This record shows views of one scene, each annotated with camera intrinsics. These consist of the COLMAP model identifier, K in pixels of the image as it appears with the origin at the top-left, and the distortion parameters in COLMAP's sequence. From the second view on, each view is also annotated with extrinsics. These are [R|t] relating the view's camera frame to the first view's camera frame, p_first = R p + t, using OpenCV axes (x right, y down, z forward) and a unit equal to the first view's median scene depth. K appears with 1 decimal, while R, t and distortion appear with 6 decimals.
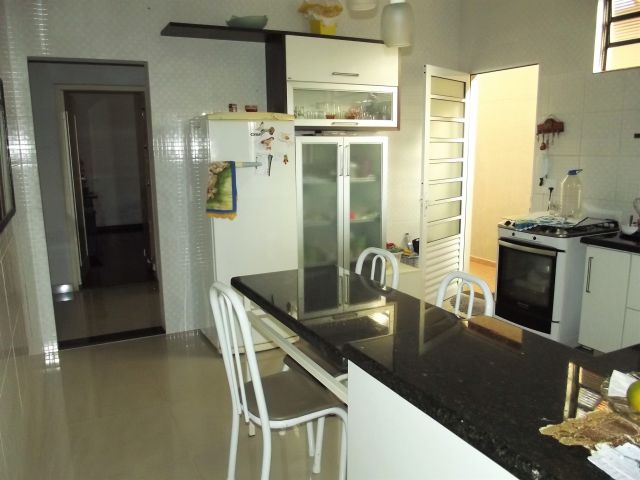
lens RADIAL K [[532.1, 0, 319.9], [0, 532.1, 240.0], [0, 0, 1]] dist [0.002229, 0.001548]
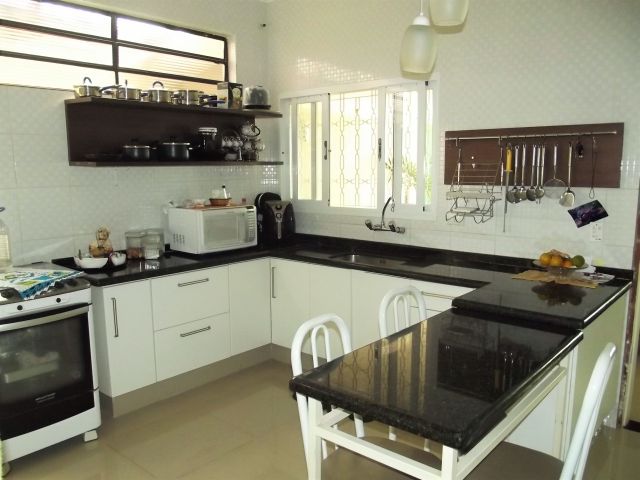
lens RADIAL K [[532.1, 0, 319.9], [0, 532.1, 240.8], [0, 0, 1]] dist [0.002229, 0.001548]
pose [[-0.376638, -0.121431, 0.918367, -0.400433], [0.182281, 0.962274, 0.201994, -0.165523], [-0.908250, 0.243480, -0.340295, 0.902070]]
